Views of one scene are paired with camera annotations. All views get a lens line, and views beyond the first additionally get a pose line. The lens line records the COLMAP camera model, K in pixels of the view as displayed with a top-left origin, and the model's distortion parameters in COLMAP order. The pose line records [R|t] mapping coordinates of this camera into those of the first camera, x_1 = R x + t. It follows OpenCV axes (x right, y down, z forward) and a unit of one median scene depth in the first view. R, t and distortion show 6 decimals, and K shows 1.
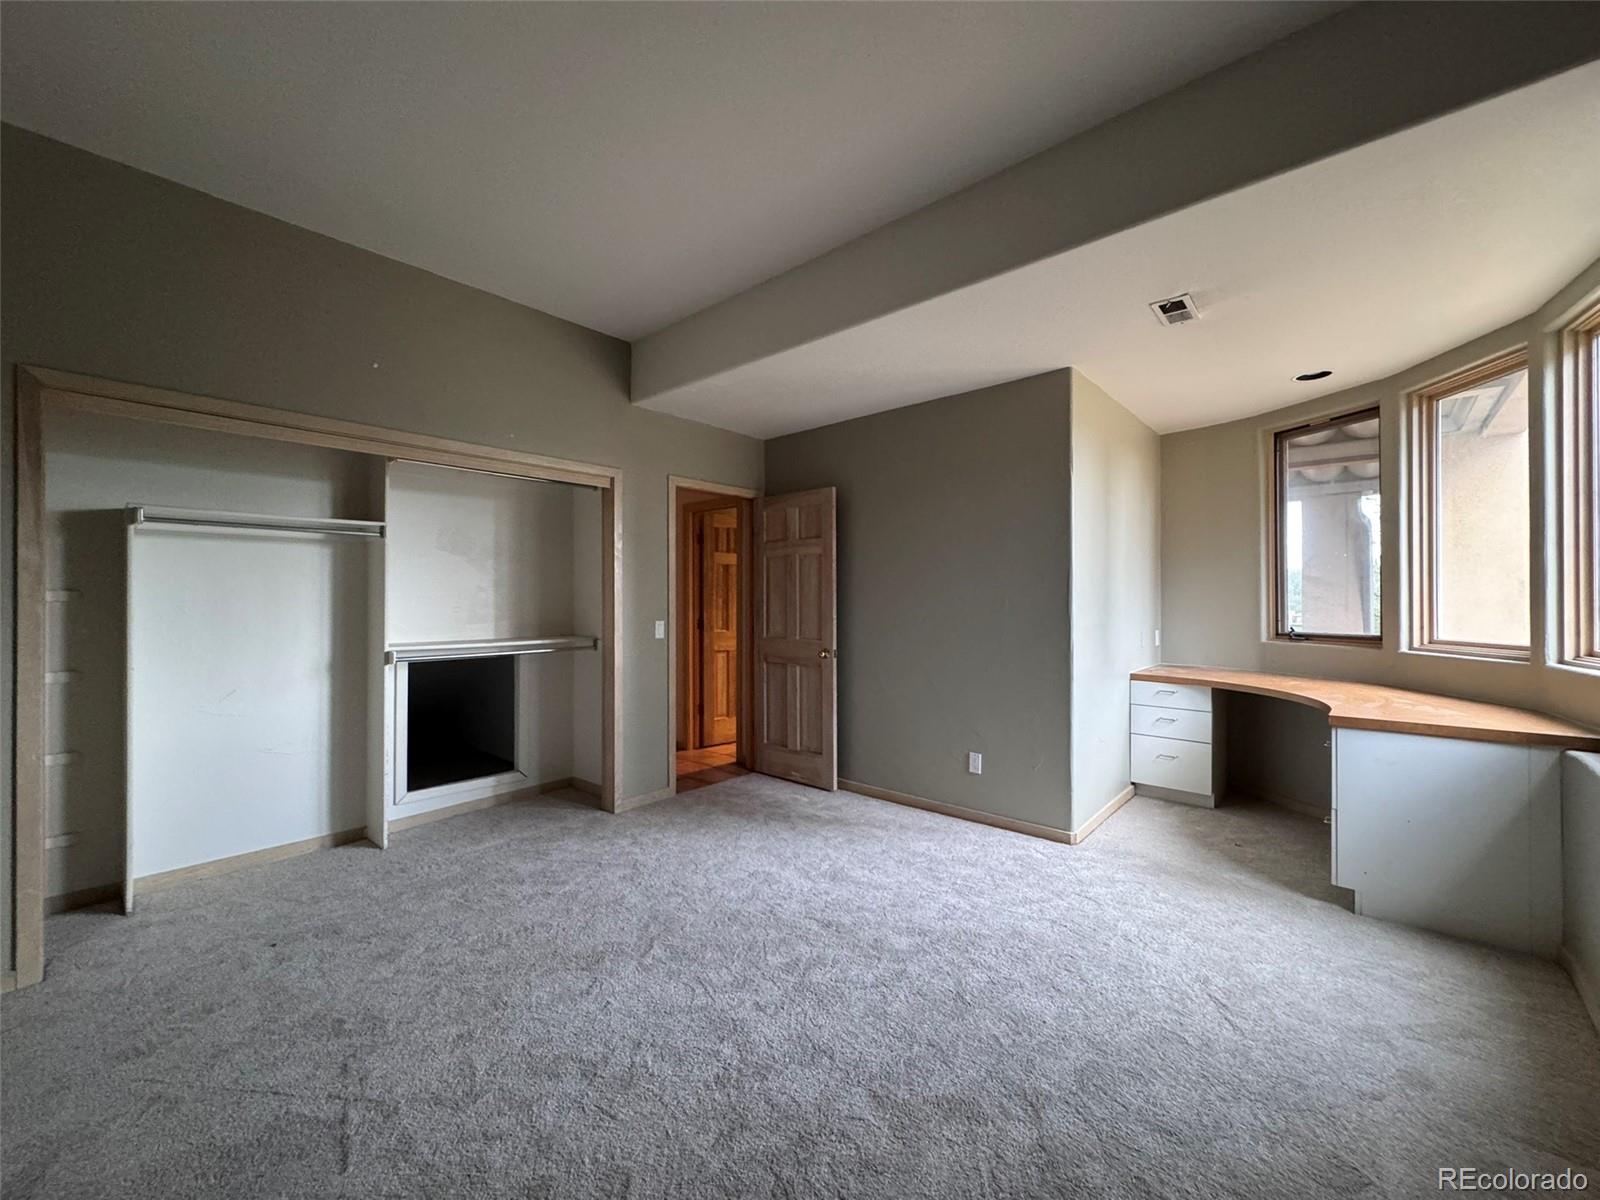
lens RADIAL K [[642.4, 0, 804.2], [0, 642.4, 596.5], [0, 0, 1]] dist [-0.001814, -0.000213]
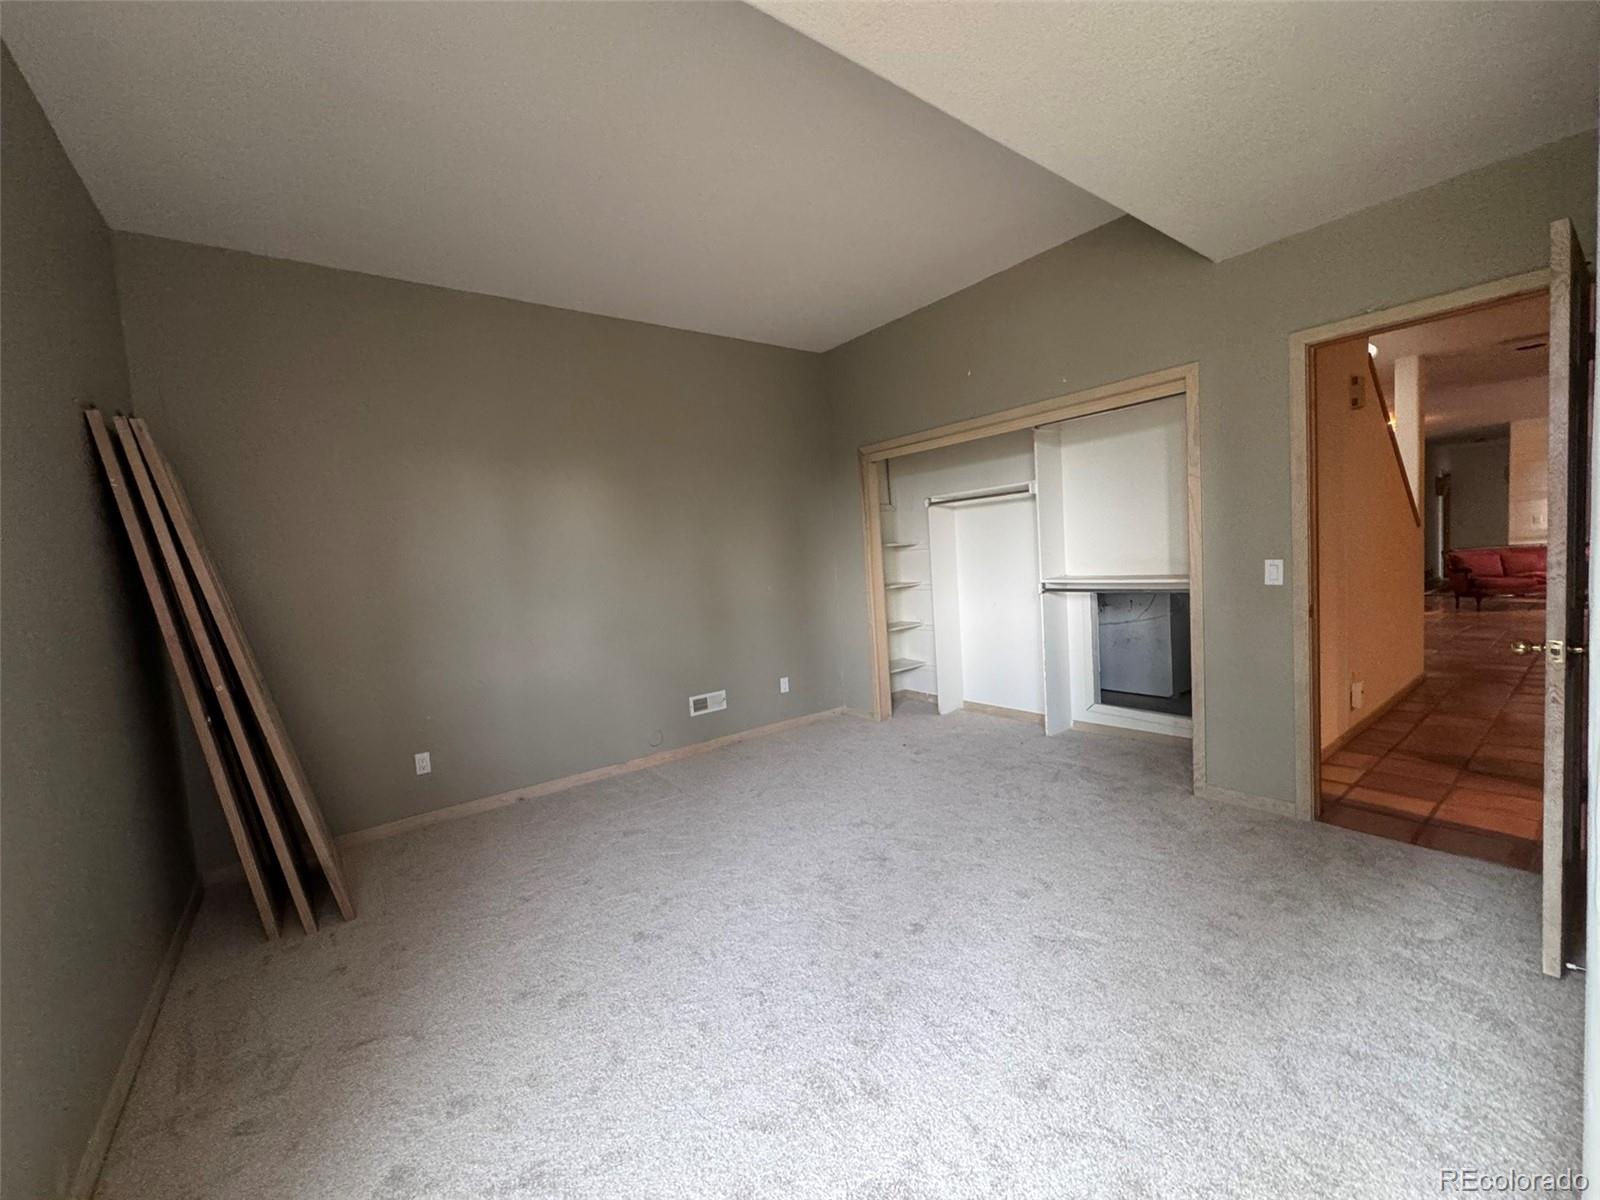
lens RADIAL K [[642.4, 0, 804.5], [0, 642.4, 597.8], [0, 0, 1]] dist [-0.001814, -0.000213]
pose [[-0.194078, 0.081405, -0.977603, 0.560057], [0.066375, 0.995357, 0.069707, -0.002254], [0.978738, -0.051360, -0.198580, 0.665208]]
